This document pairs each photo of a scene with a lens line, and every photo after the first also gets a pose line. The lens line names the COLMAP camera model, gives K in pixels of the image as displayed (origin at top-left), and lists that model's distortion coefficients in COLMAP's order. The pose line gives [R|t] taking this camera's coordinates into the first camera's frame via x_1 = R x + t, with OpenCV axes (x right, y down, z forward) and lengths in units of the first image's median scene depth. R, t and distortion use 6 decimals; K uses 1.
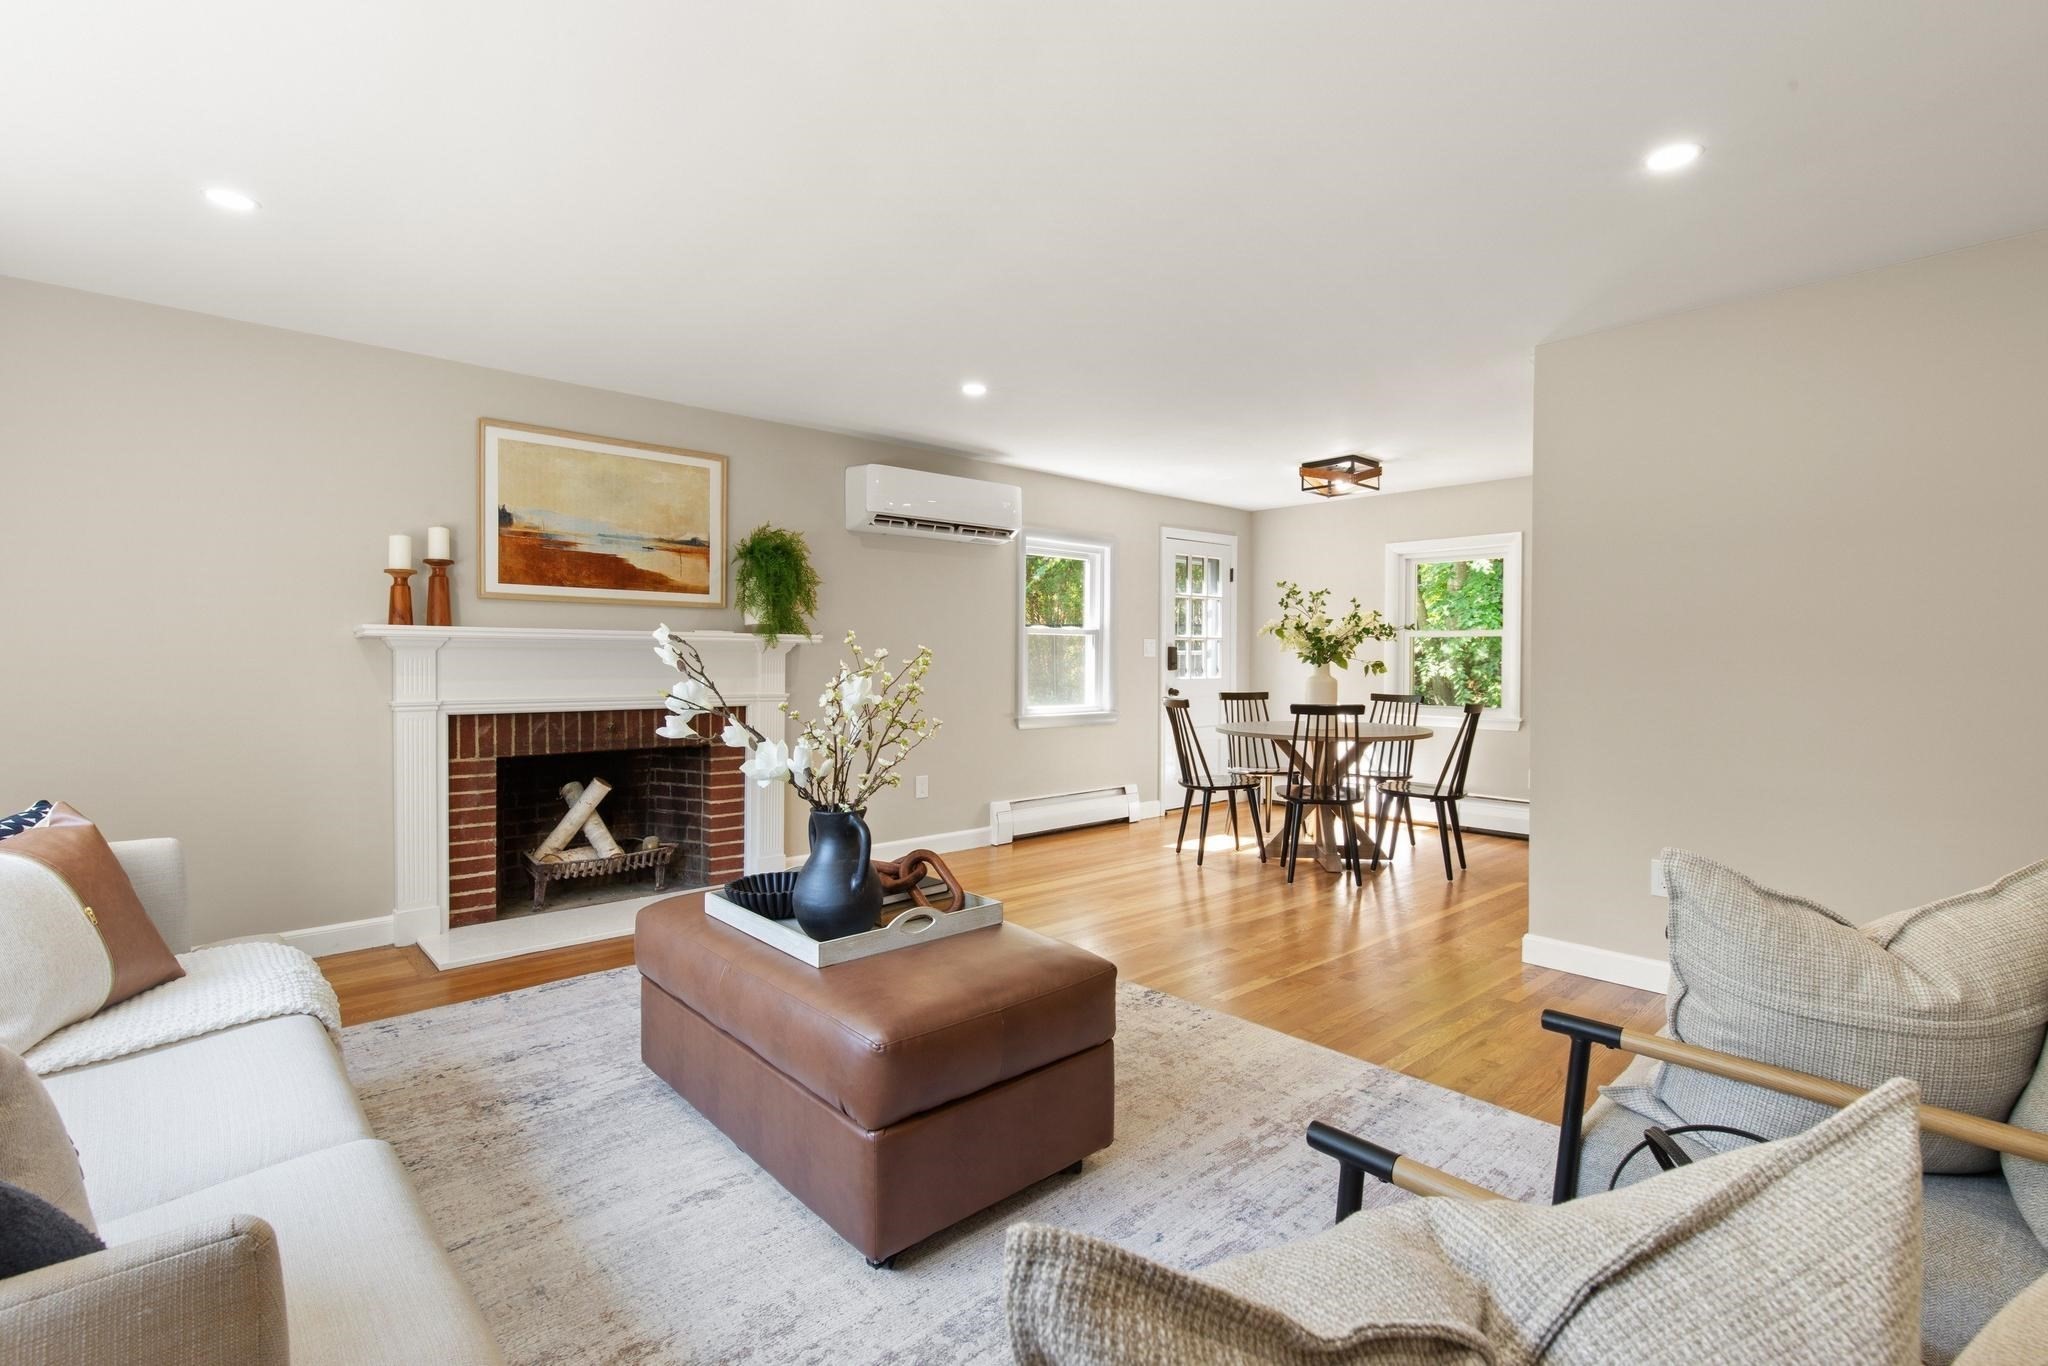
lens RADIAL K [[946.0, 0, 1033.3], [0, 946.0, 679.3], [0, 0, 1]] dist [0.011702, -0.000351]
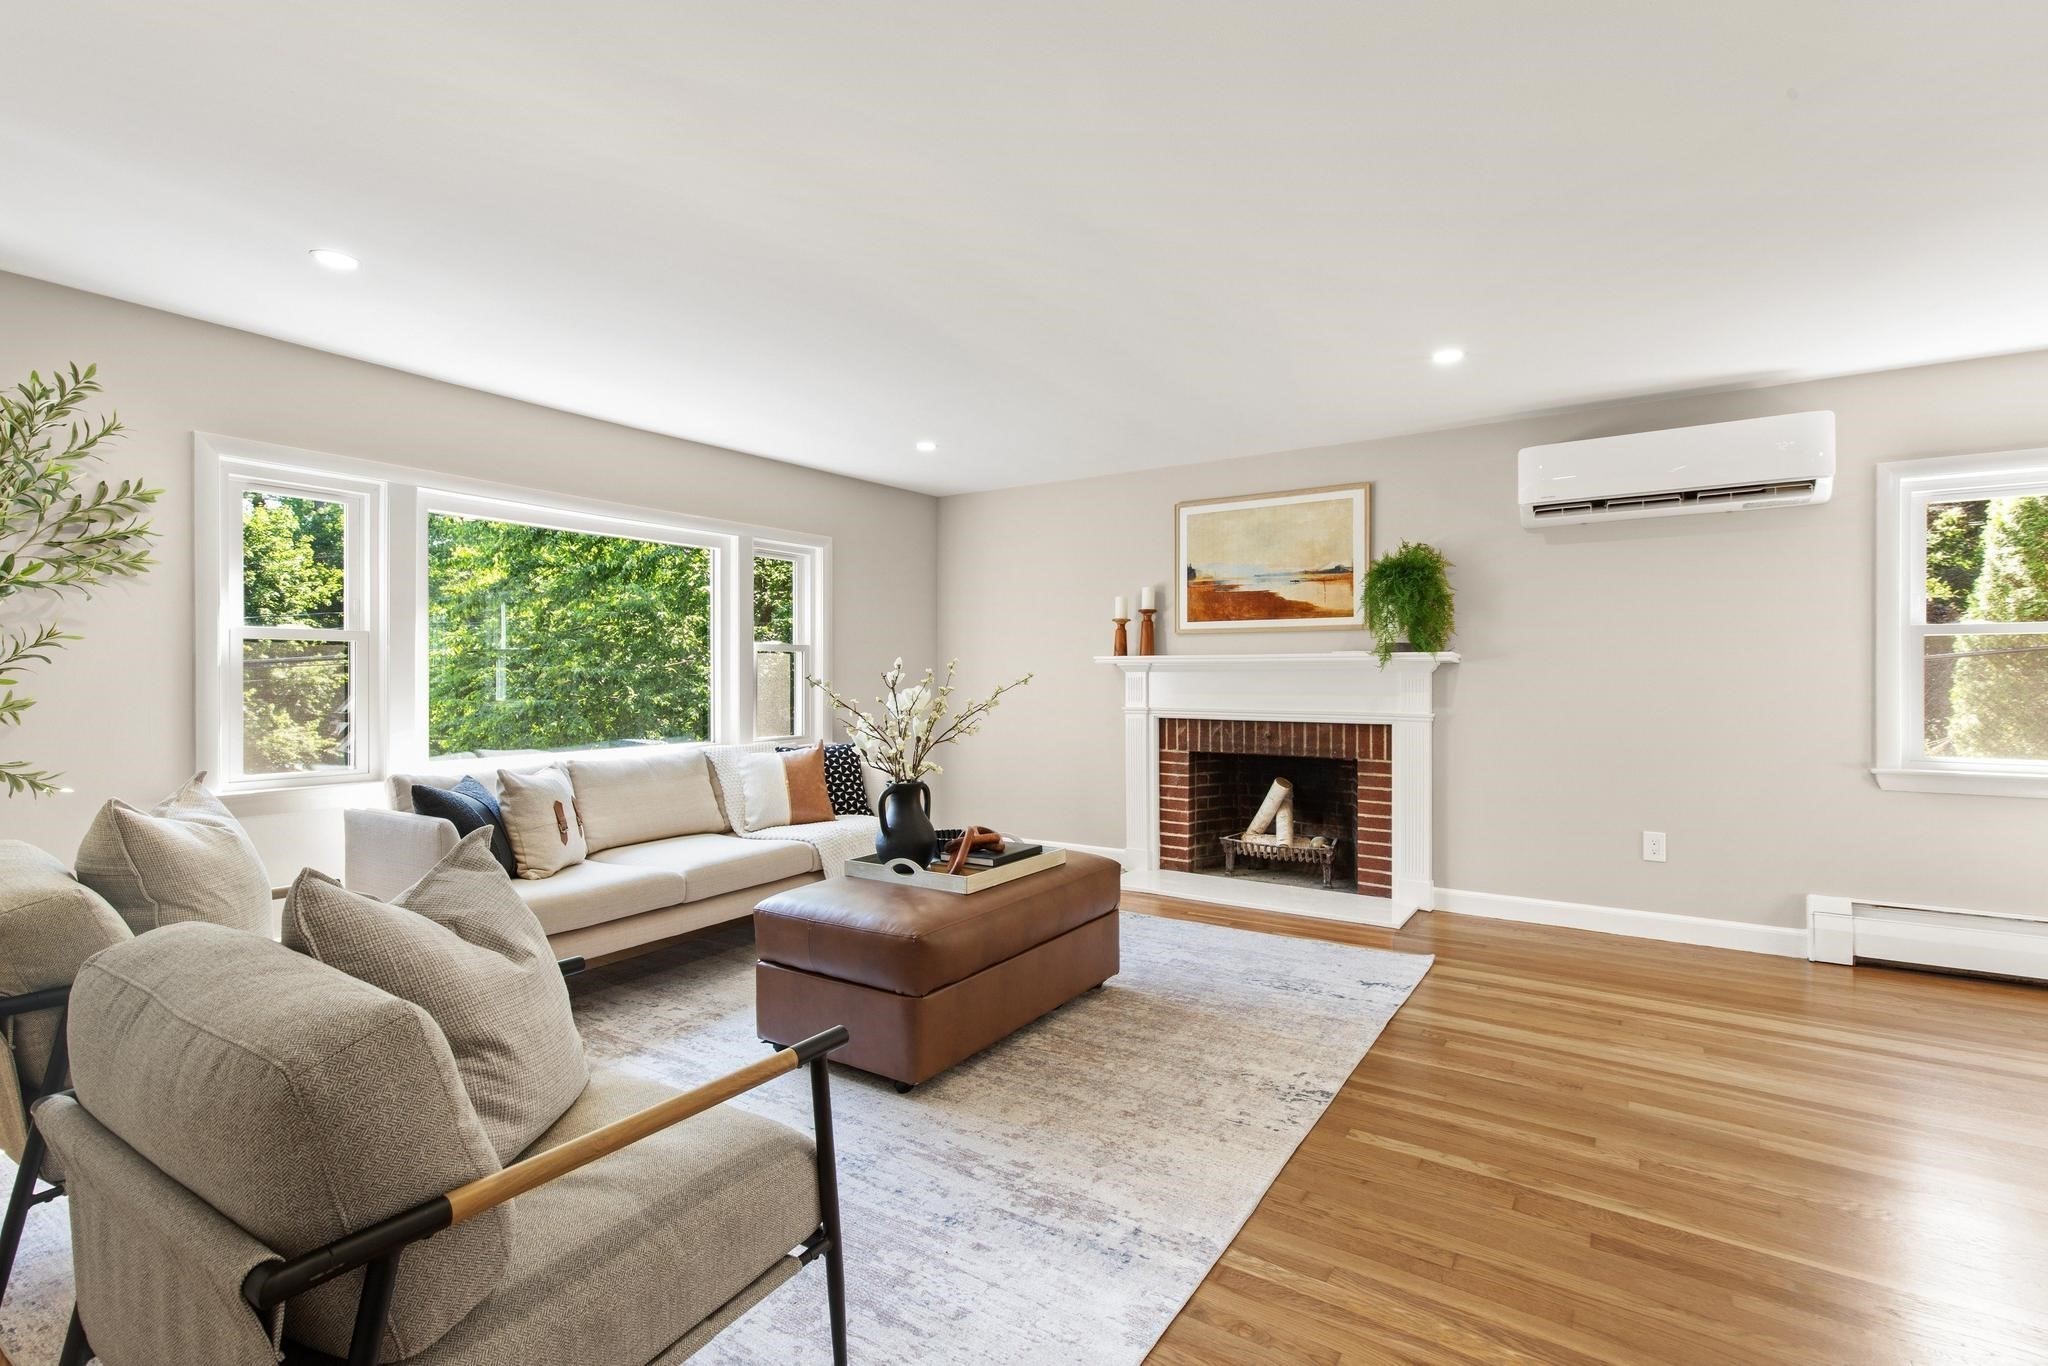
lens RADIAL K [[946.0, 0, 1031.3], [0, 946.0, 677.6], [0, 0, 1]] dist [0.011702, -0.000351]
pose [[0.245226, -0.001944, -0.969464, 0.664699], [-0.019737, 0.999781, -0.006998, -0.007954], [0.969265, 0.020850, 0.245134, 0.439249]]
